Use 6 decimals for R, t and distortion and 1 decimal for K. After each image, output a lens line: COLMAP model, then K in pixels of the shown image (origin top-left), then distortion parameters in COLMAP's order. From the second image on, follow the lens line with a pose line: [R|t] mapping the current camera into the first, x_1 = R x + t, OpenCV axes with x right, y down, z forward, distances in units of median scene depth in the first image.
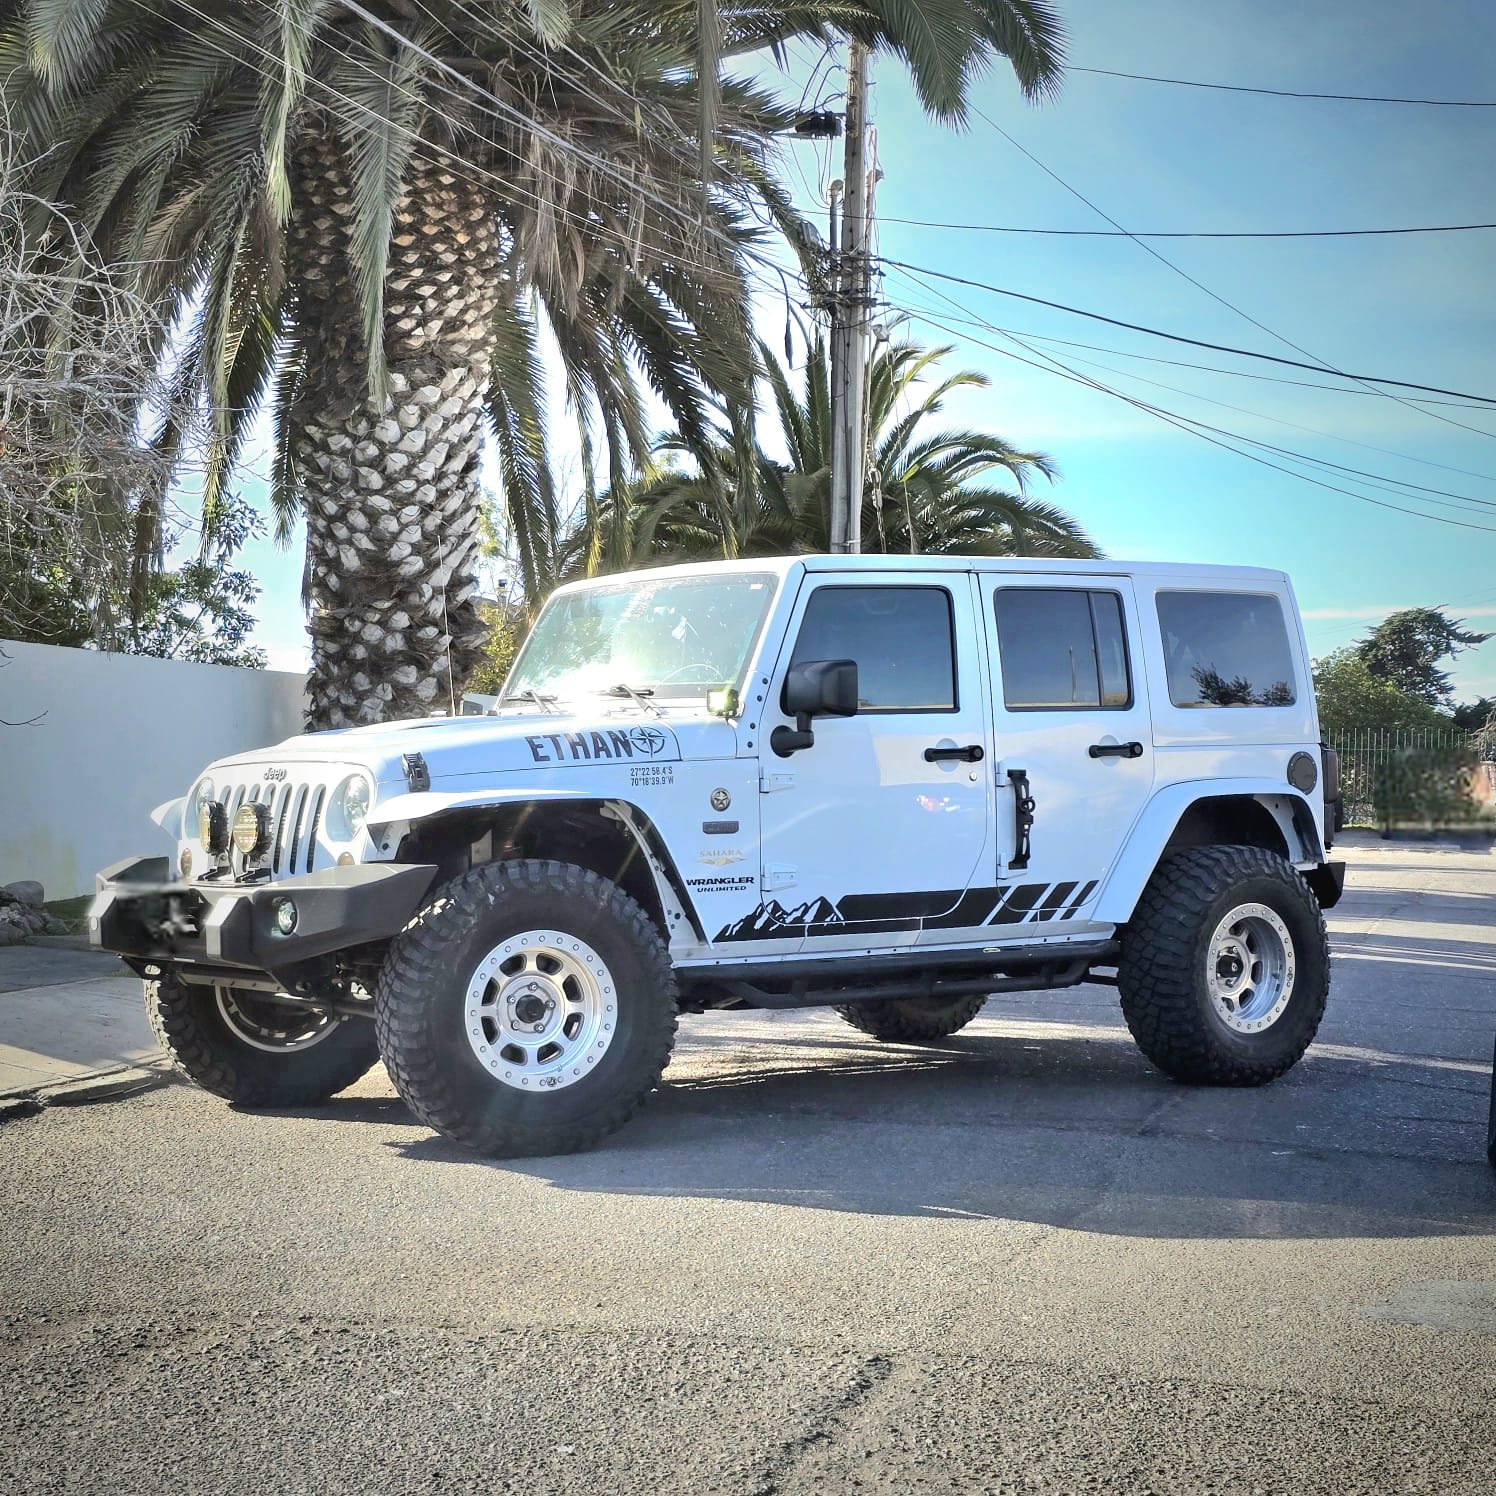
lens RADIAL K [[2756.1, 0, 714.7], [0, 2756.1, 789.9], [0, 0, 1]] dist [0.159726, -0.258543]
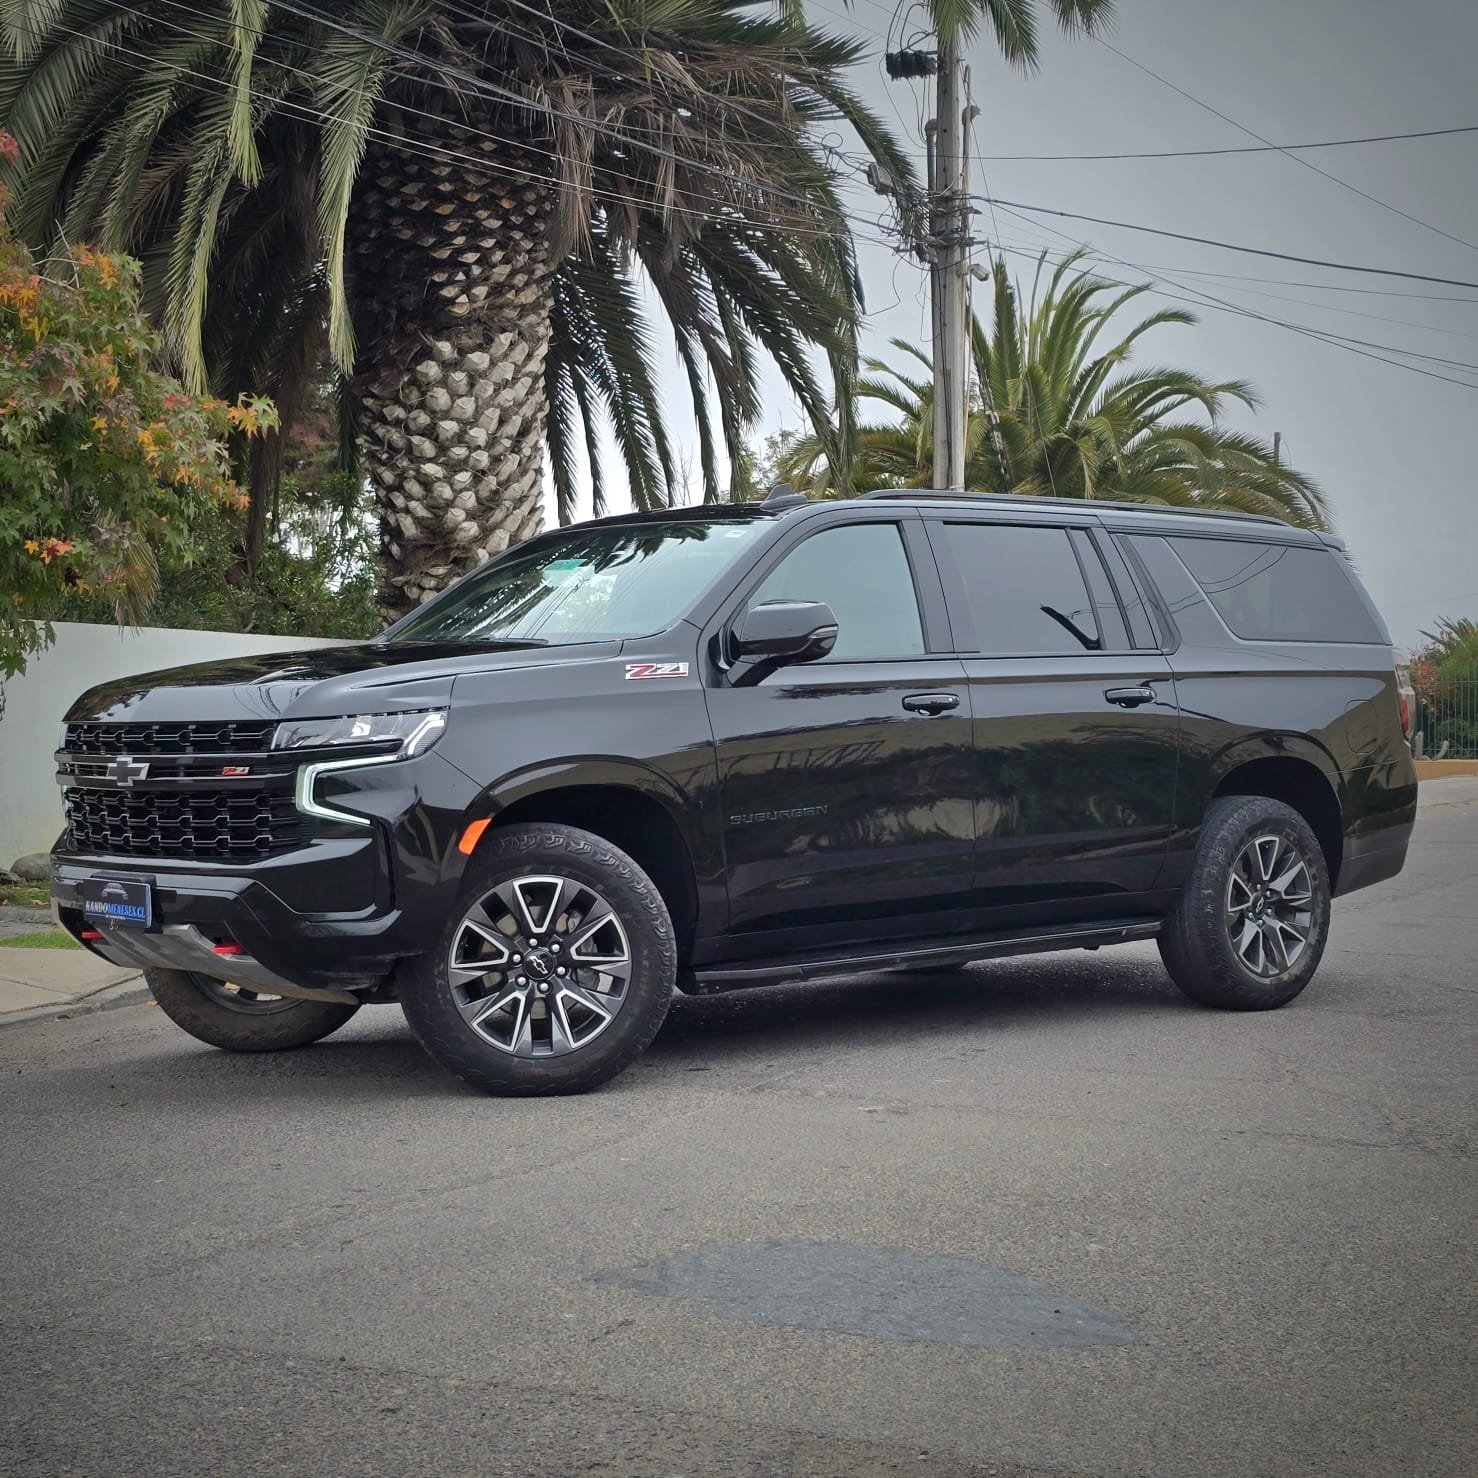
lens RADIAL K [[2765.5, 0, 738.2], [0, 2765.5, 756.9], [0, 0, 1]] dist [0.195100, -0.708350]
pose [[0.987368, -0.029108, -0.155747, 0.142857], [0.029742, 0.999556, 0.001739, 0.002304], [0.155627, -0.006349, 0.987795, 0.014985]]
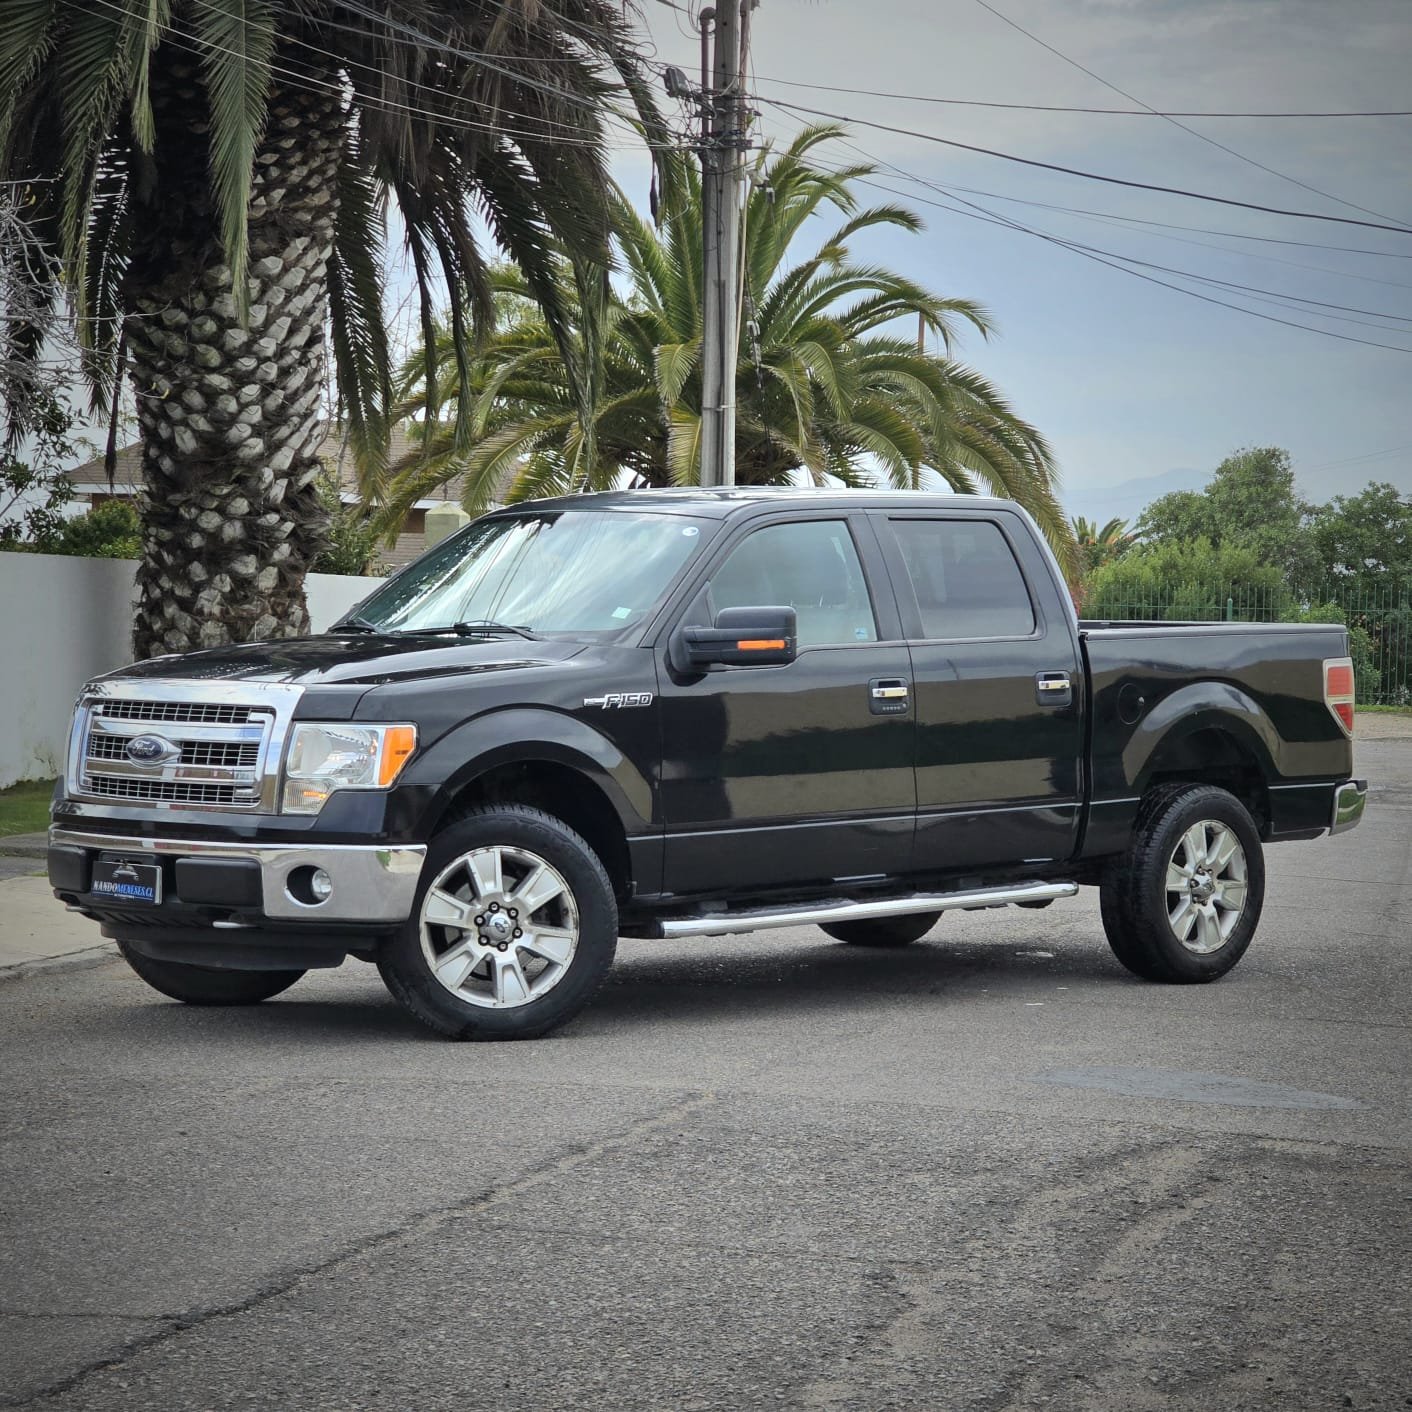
lens RADIAL K [[4126.8, 0, 709.0], [0, 4126.8, 642.0], [0, 0, 1]] dist [-0.066575, 3.797678]
pose [[0.999366, -0.001527, 0.035557, -0.004686], [0.001496, 0.999998, 0.000917, -0.016512], [-0.035558, -0.000863, 0.999367, -0.400244]]
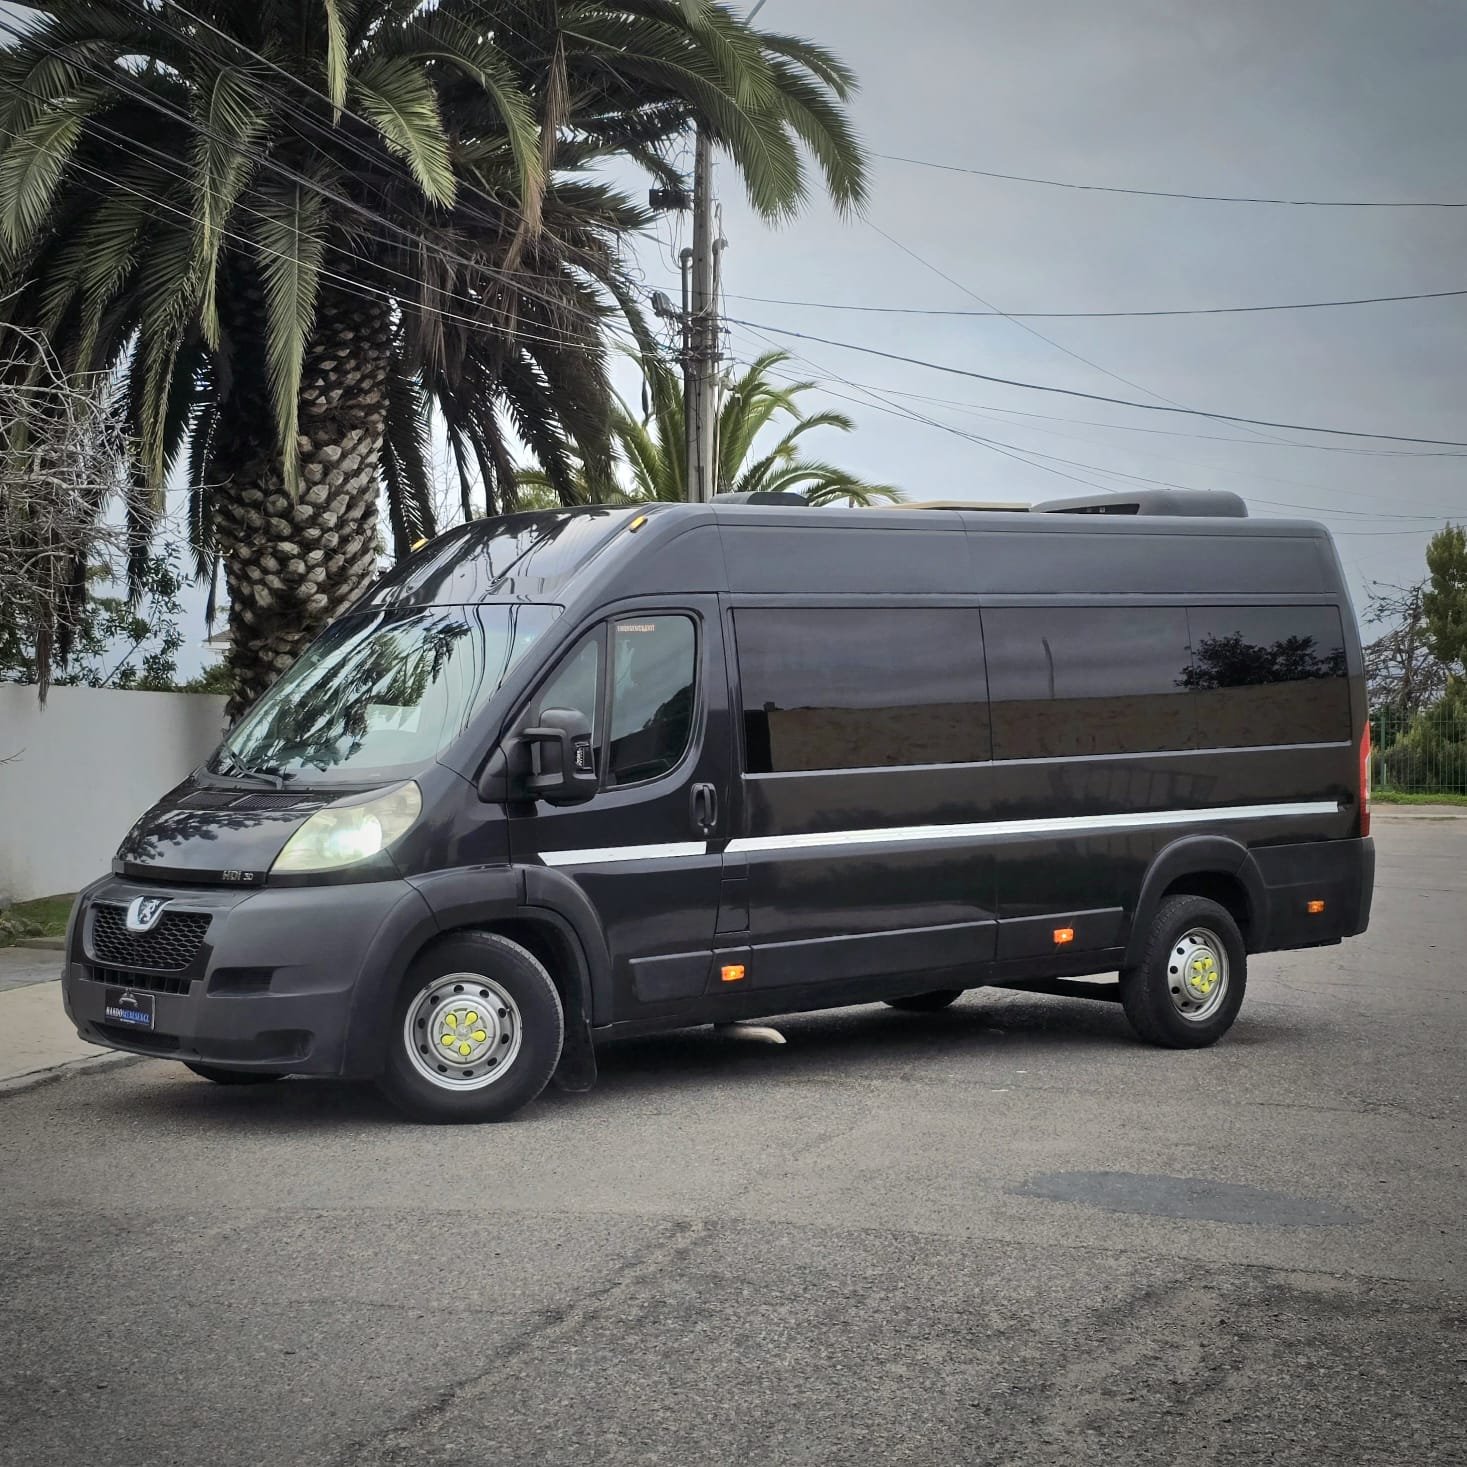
lens RADIAL K [[2817.4, 0, 765.4], [0, 2817.4, 728.7], [0, 0, 1]] dist [0.170199, -0.496387]
pose [[0.998036, -0.015696, 0.060637, 0.003309], [0.016080, 0.999854, -0.005848, -0.019049], [-0.060537, 0.006811, 0.998143, -0.178771]]
